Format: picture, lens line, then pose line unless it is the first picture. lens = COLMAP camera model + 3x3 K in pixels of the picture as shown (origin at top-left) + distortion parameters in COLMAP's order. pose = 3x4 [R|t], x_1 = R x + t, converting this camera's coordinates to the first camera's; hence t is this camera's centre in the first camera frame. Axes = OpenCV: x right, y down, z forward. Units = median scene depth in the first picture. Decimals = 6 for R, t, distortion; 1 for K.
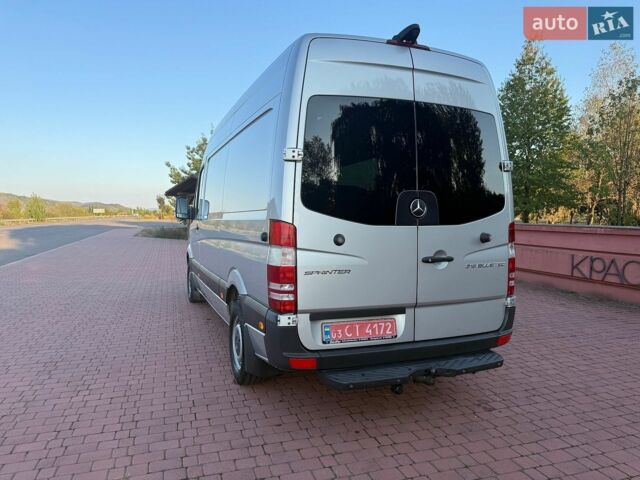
lens RADIAL K [[456.7, 0, 317.3], [0, 456.7, 239.6], [0, 0, 1]] dist [0.106698, -0.234293]
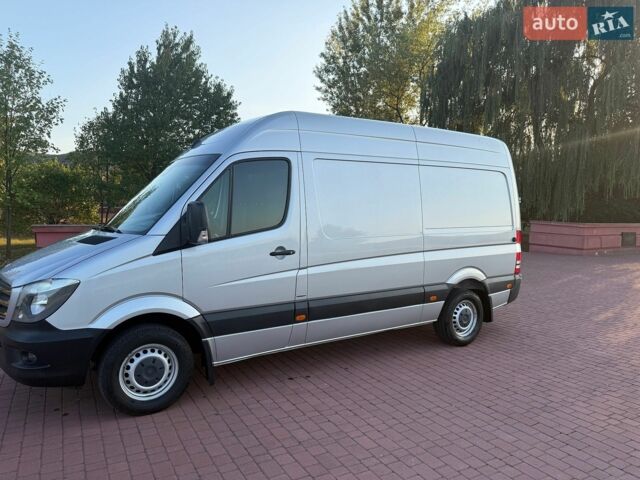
lens RADIAL K [[456.7, 0, 317.3], [0, 456.7, 239.6], [0, 0, 1]] dist [0.106698, -0.234293]
pose [[-0.183286, -0.105407, 0.977392, -1.902803], [0.033429, 0.992992, 0.113358, -0.258932], [-0.982491, 0.053451, -0.178477, 2.187245]]
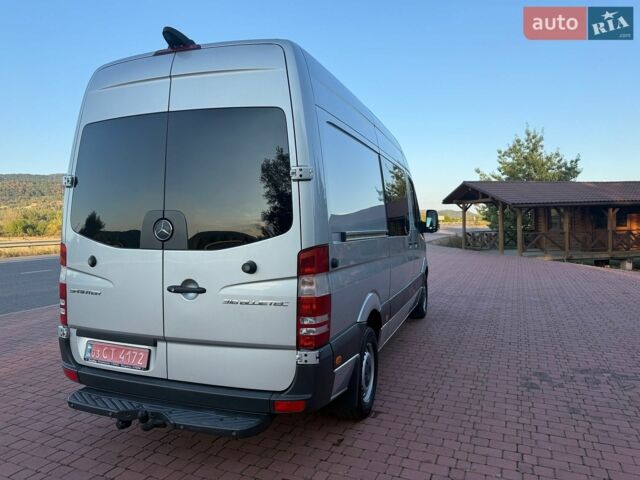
lens RADIAL K [[456.7, 0, 317.3], [0, 456.7, 239.6], [0, 0, 1]] dist [0.106698, -0.234293]
pose [[0.746537, 0.023206, -0.664939, 1.028718], [-0.031954, 0.999489, -0.000993, -0.058534], [0.664576, 0.021989, 0.746897, 0.524781]]
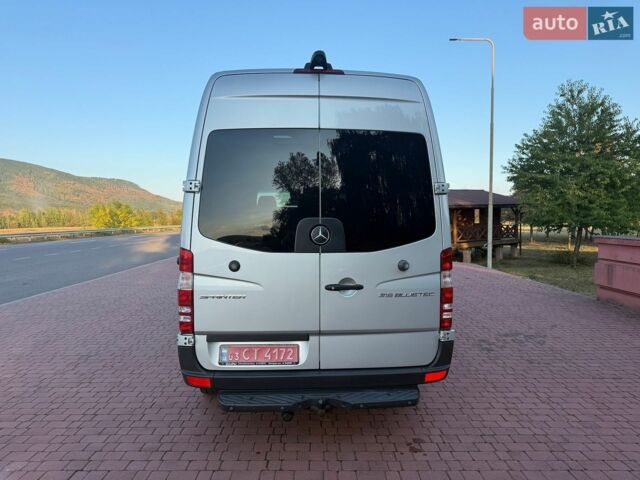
lens RADIAL K [[456.7, 0, 317.3], [0, 456.7, 239.6], [0, 0, 1]] dist [0.106698, -0.234293]
pose [[0.952604, 0.011449, -0.303997, 0.509550], [-0.014266, 0.999873, -0.007048, -0.051694], [0.303878, 0.011050, 0.952647, 0.054209]]
